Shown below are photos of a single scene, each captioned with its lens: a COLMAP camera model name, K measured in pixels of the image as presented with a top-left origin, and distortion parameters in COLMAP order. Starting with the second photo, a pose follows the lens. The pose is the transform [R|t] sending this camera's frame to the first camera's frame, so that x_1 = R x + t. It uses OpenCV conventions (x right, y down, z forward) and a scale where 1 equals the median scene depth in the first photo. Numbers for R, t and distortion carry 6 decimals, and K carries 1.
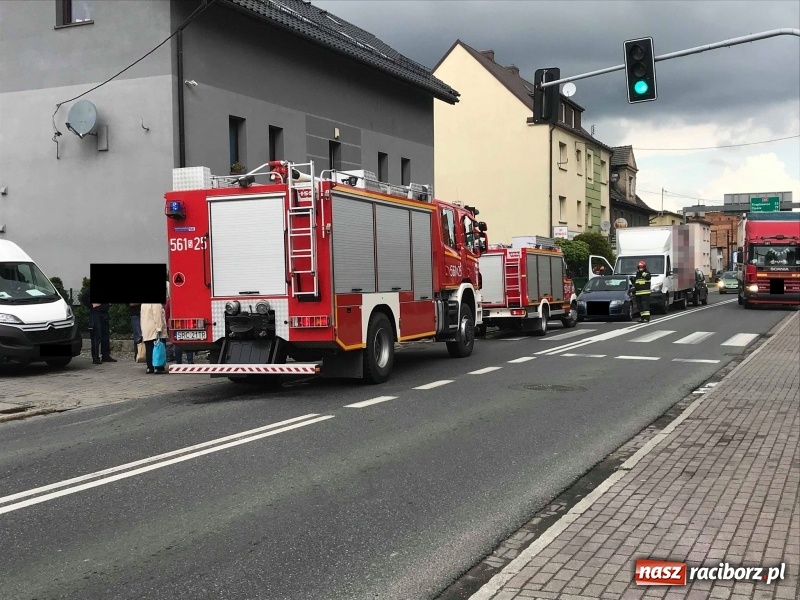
lens RADIAL K [[866.2, 0, 401.1], [0, 866.2, 333.4], [0, 0, 1]] dist [0.010315, -0.217529]
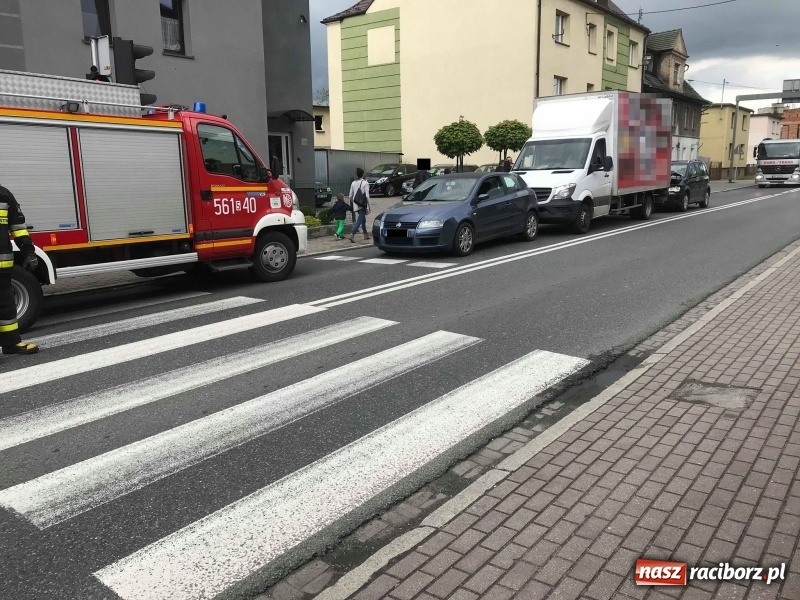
lens RADIAL K [[660.5, 0, 400.0], [0, 660.5, 300.0], [0, 0, 1]] dist [-0.007053, -0.001930]
pose [[0.983154, 0.033576, -0.179668, 0.144758], [-0.009773, 0.991233, 0.131762, -0.020134], [0.182517, -0.127787, 0.974863, 0.277676]]
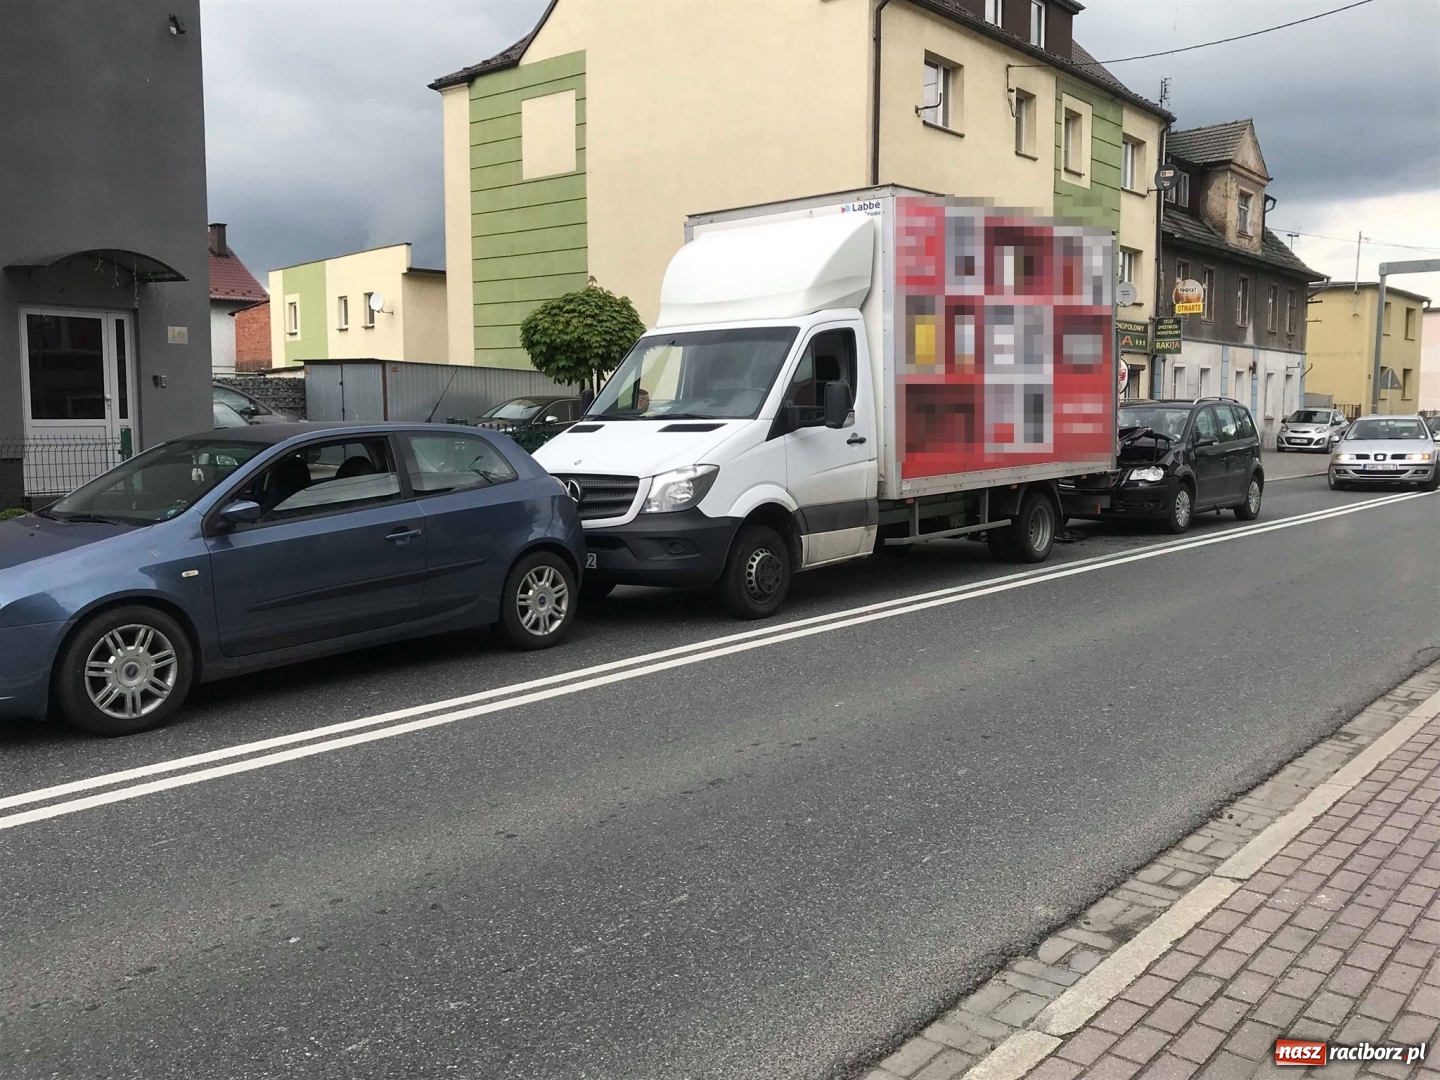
lens RADIAL K [[1326.3, 0, 690.5], [0, 1326.3, 540.8], [0, 0, 1]] dist [0.035415, -0.118571]
pose [[0.976579, 0.035335, -0.212240, 0.195368], [-0.028306, 0.998948, 0.036069, -0.028124], [0.213291, -0.029216, 0.976552, 0.384566]]
